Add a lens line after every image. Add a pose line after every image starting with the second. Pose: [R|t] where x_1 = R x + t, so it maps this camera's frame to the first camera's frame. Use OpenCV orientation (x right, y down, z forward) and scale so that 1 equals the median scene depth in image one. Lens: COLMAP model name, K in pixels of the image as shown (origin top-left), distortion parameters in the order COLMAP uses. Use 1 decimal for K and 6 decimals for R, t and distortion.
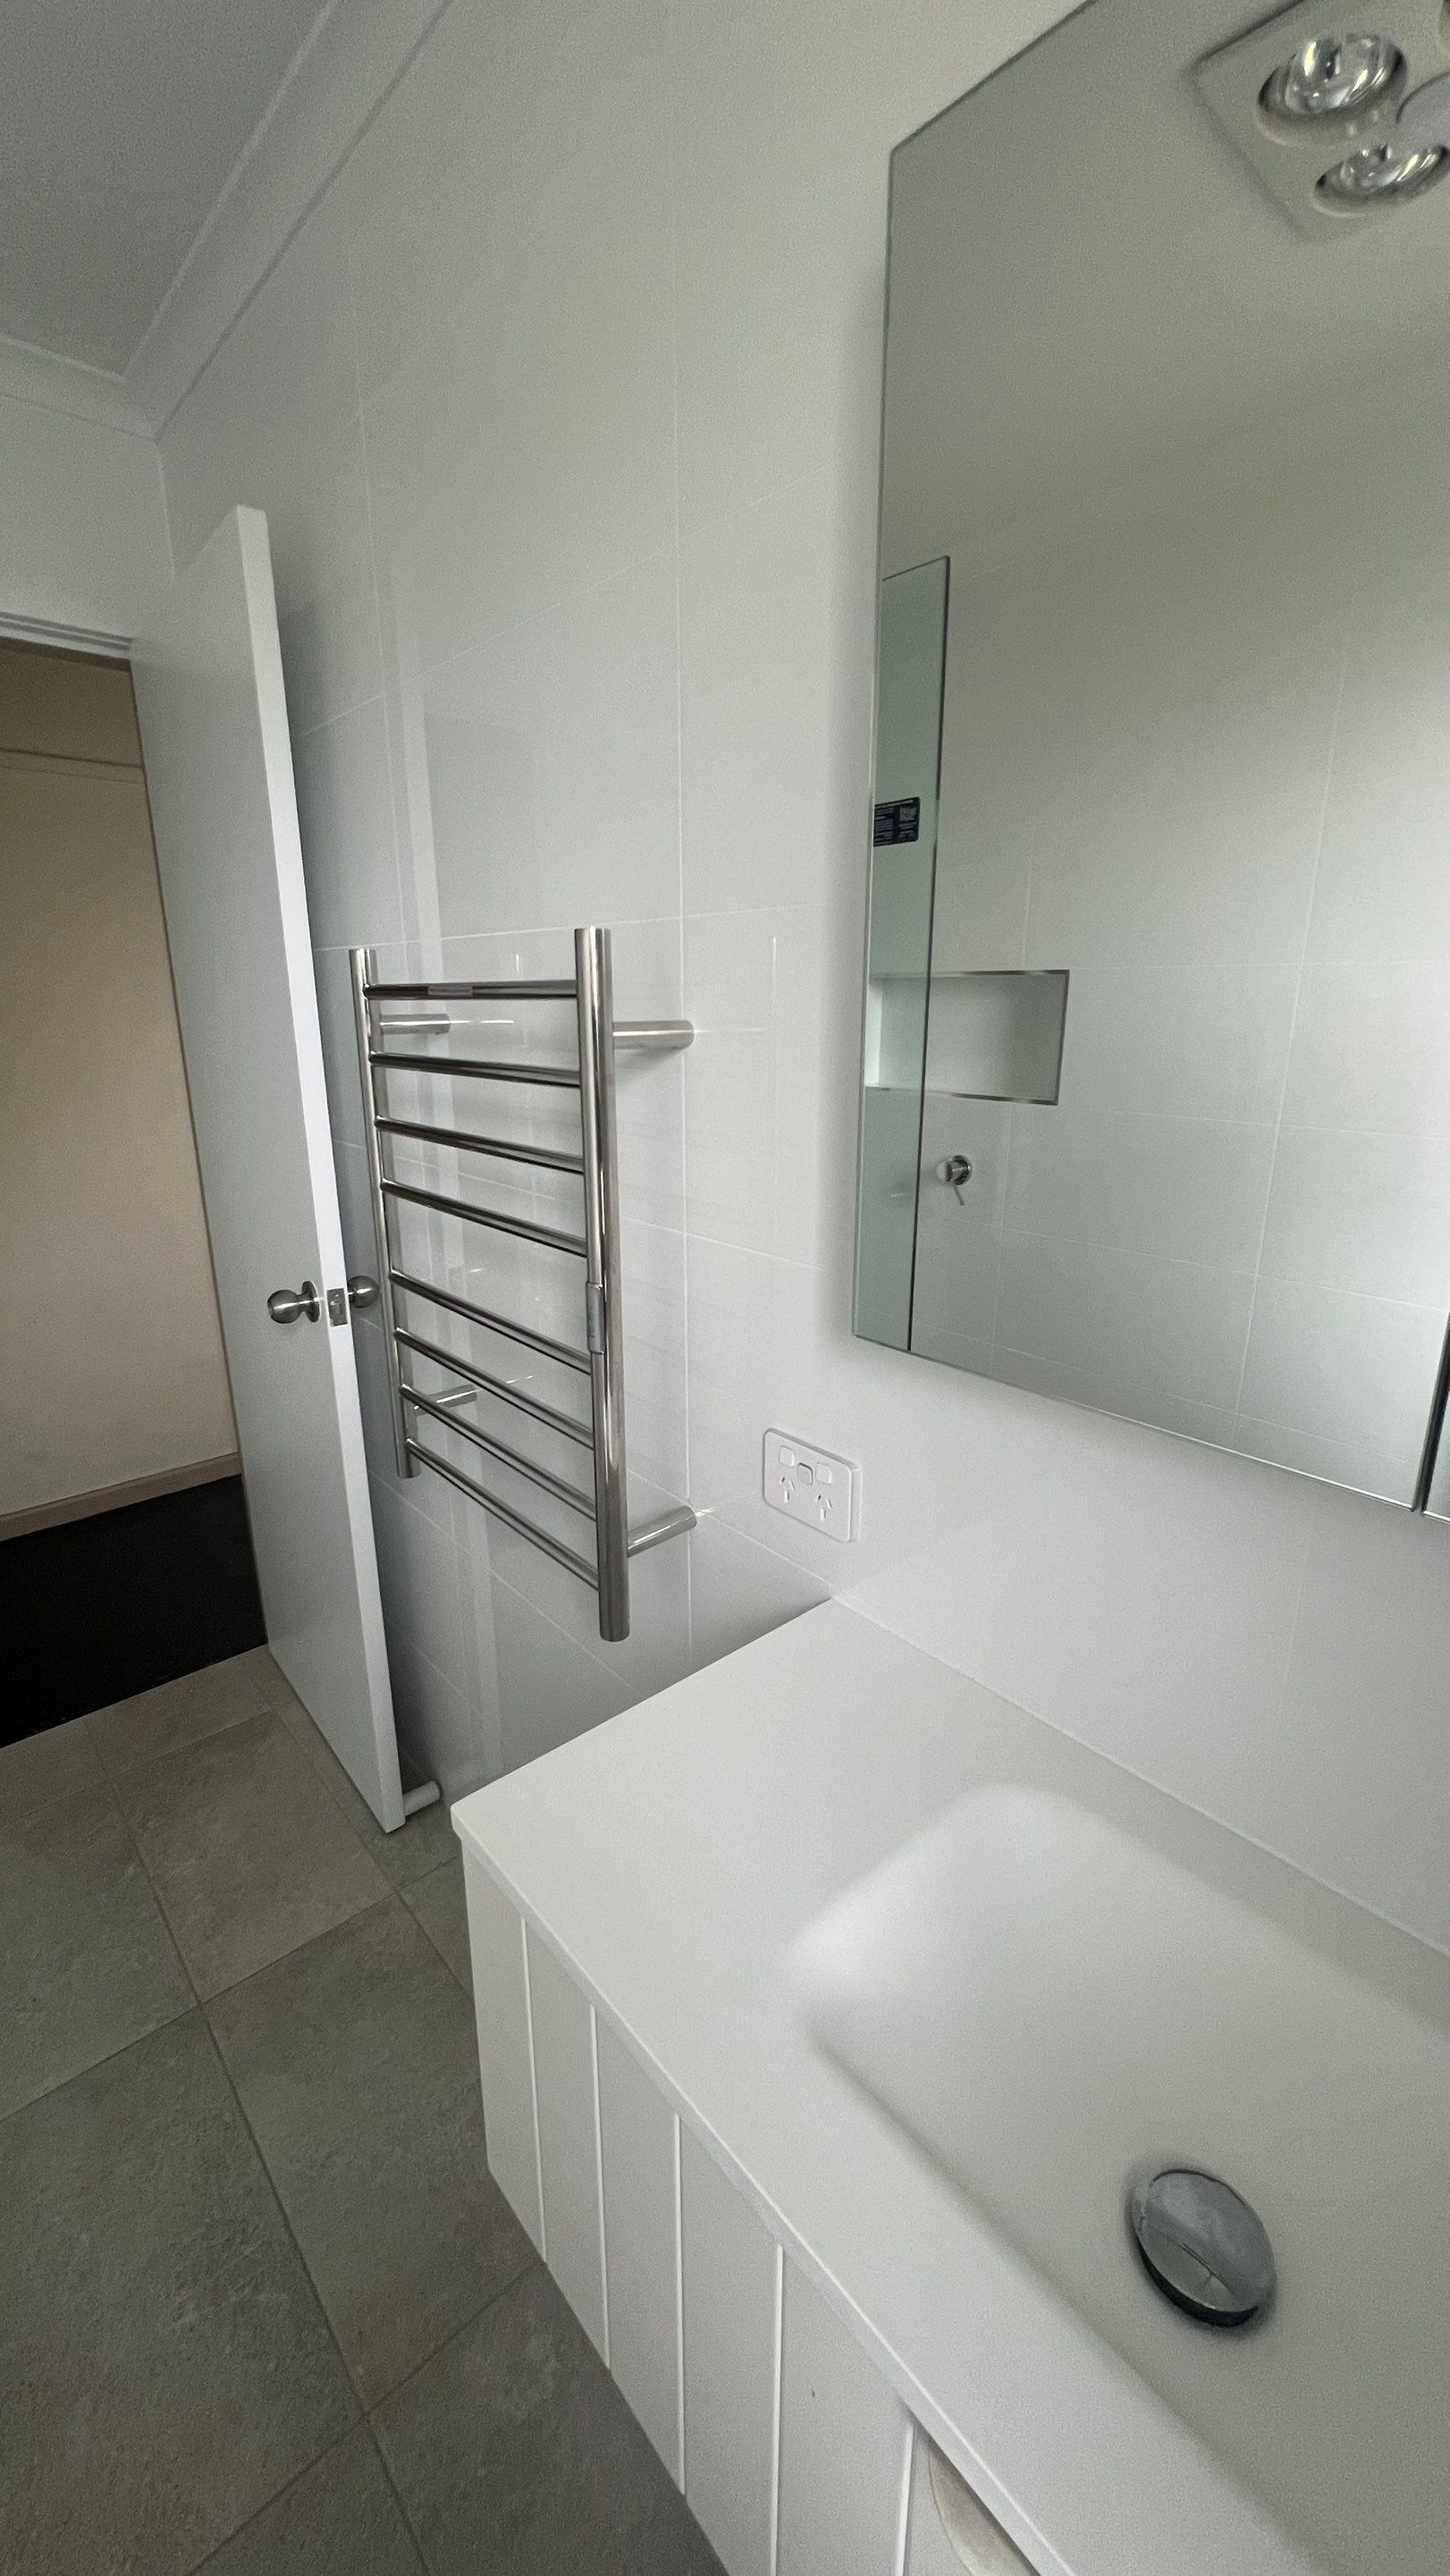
lens RADIAL K [[1029.6, 0, 735.1], [0, 1029.6, 1280.8], [0, 0, 1]] dist [-0.003375, 0.002008]
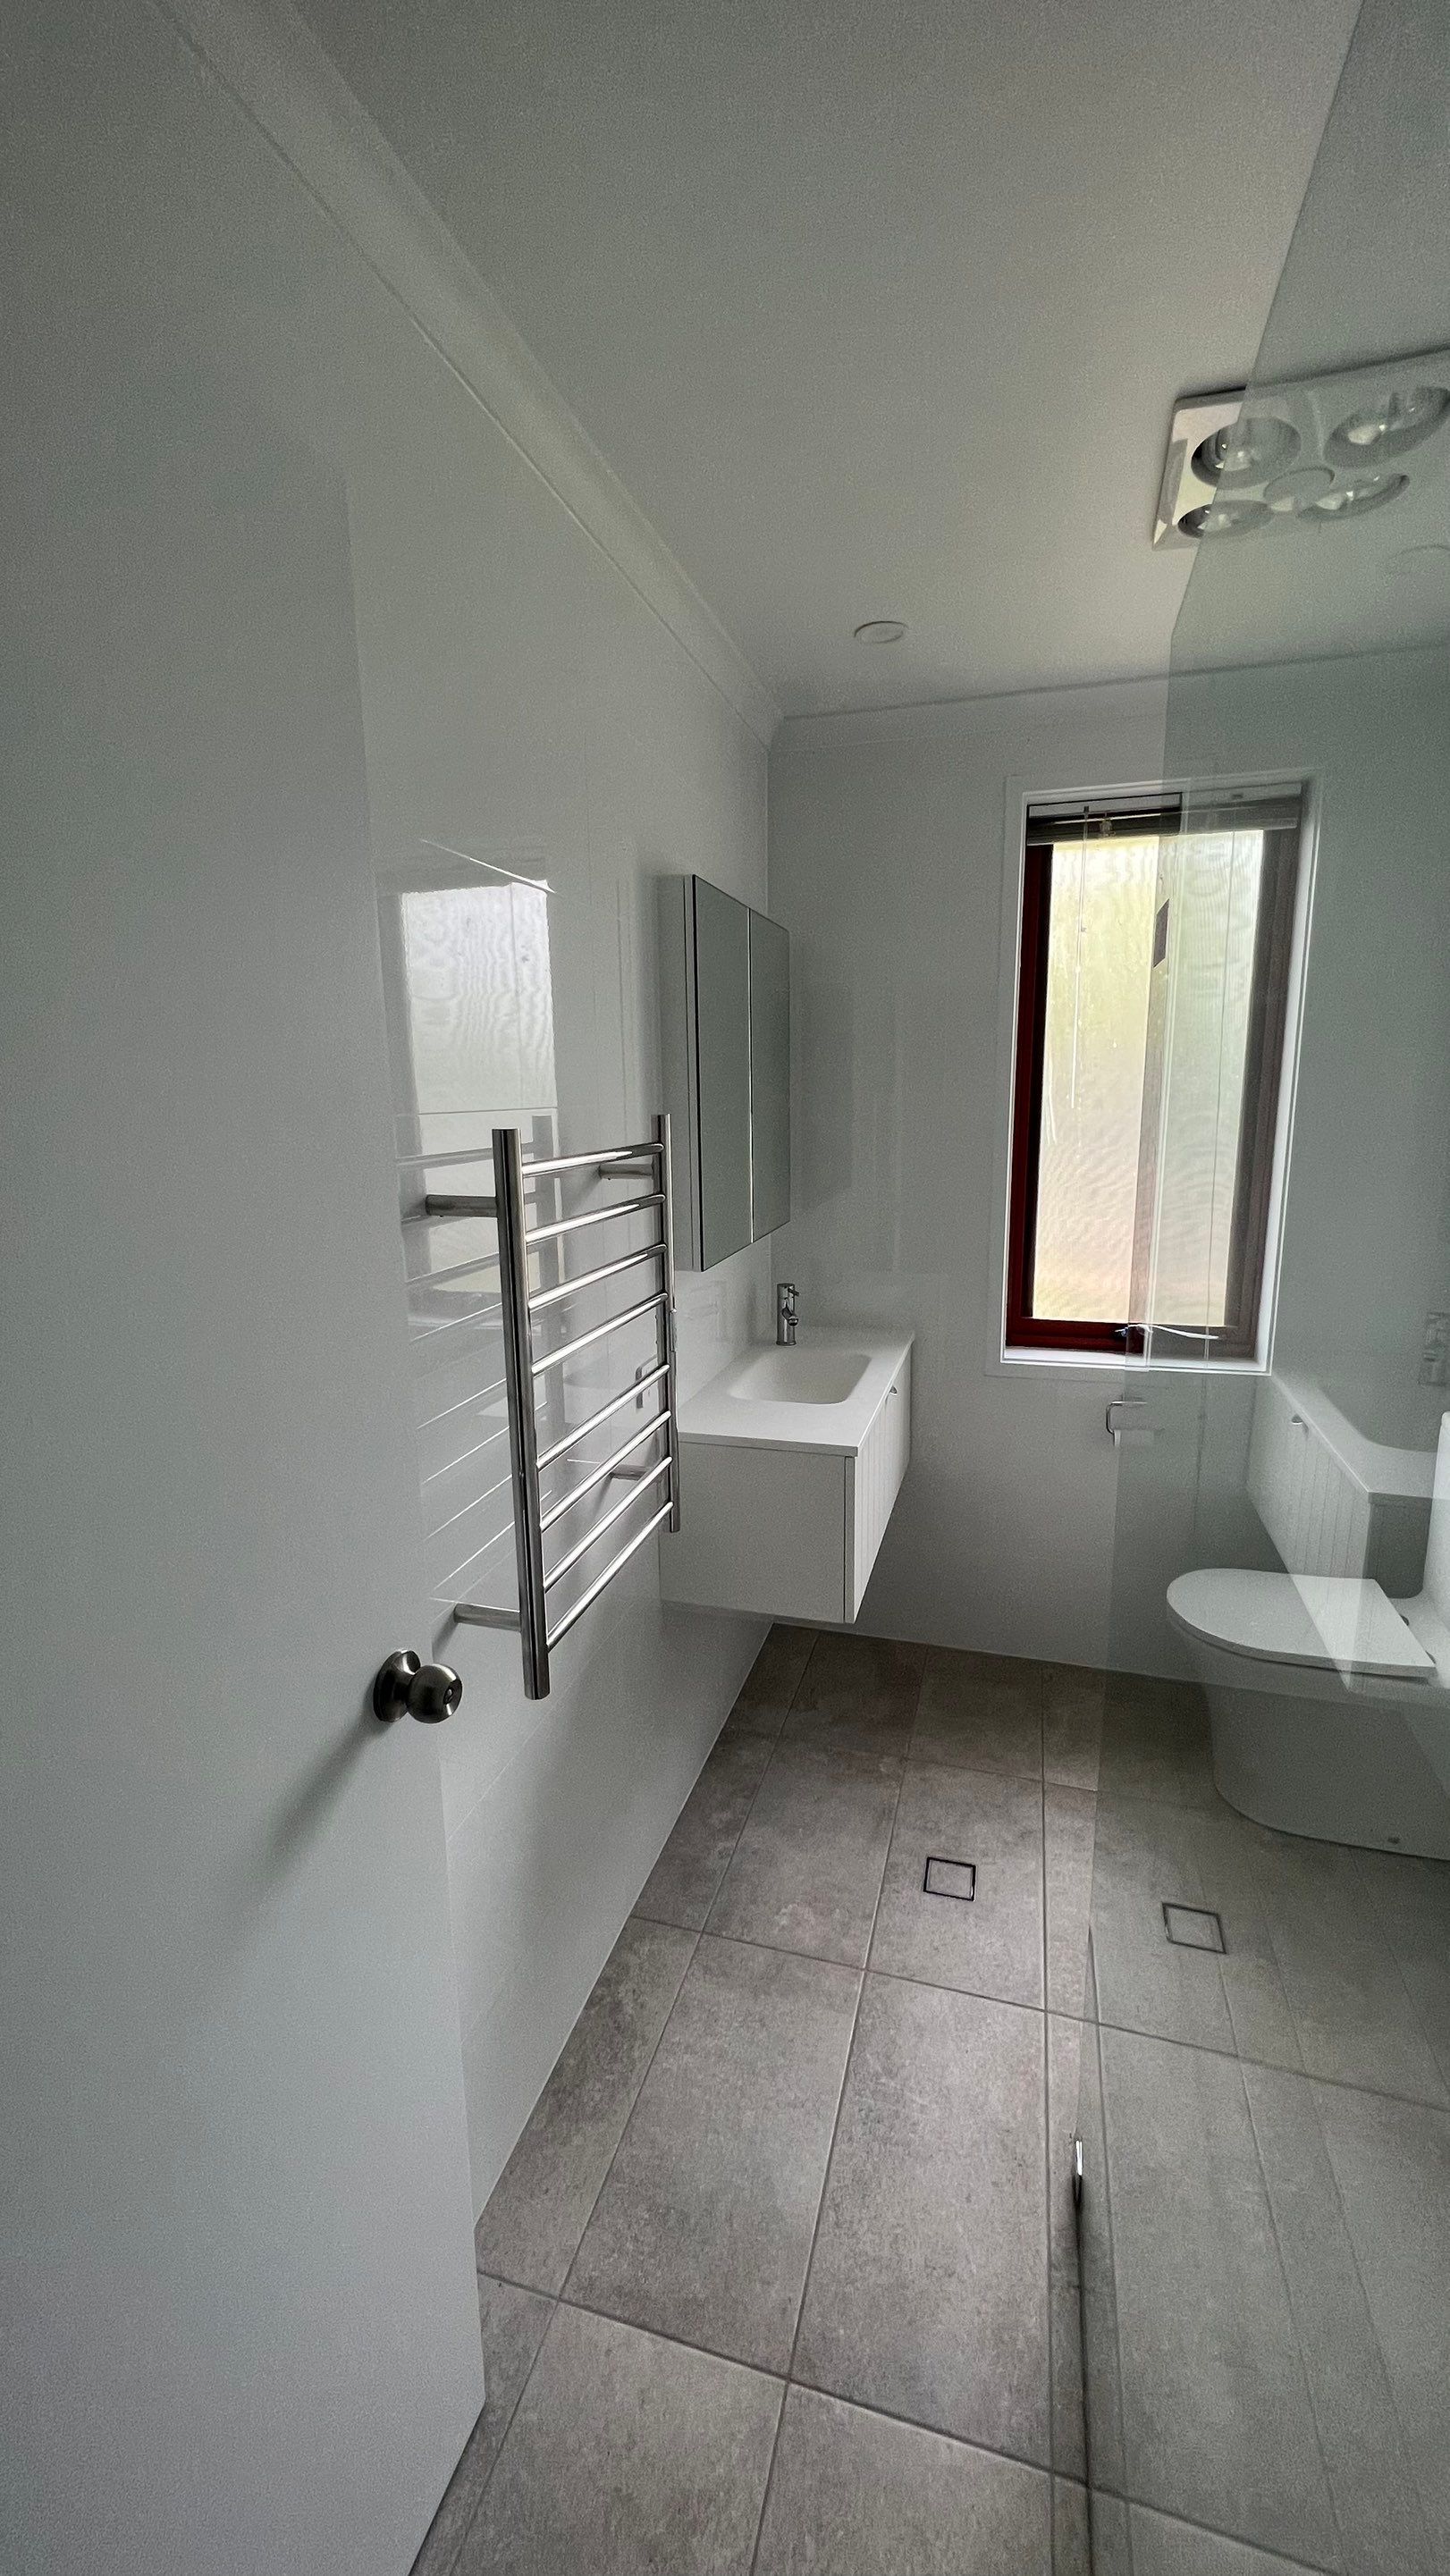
lens RADIAL K [[1029.6, 0, 726.6], [0, 1029.6, 1282.5], [0, 0, 1]] dist [-0.003375, 0.002008]
pose [[-0.535028, -0.155694, 0.830364, -1.180781], [0.241479, 0.913684, 0.326908, -0.422850], [-0.809588, 0.375420, -0.451250, 1.230463]]
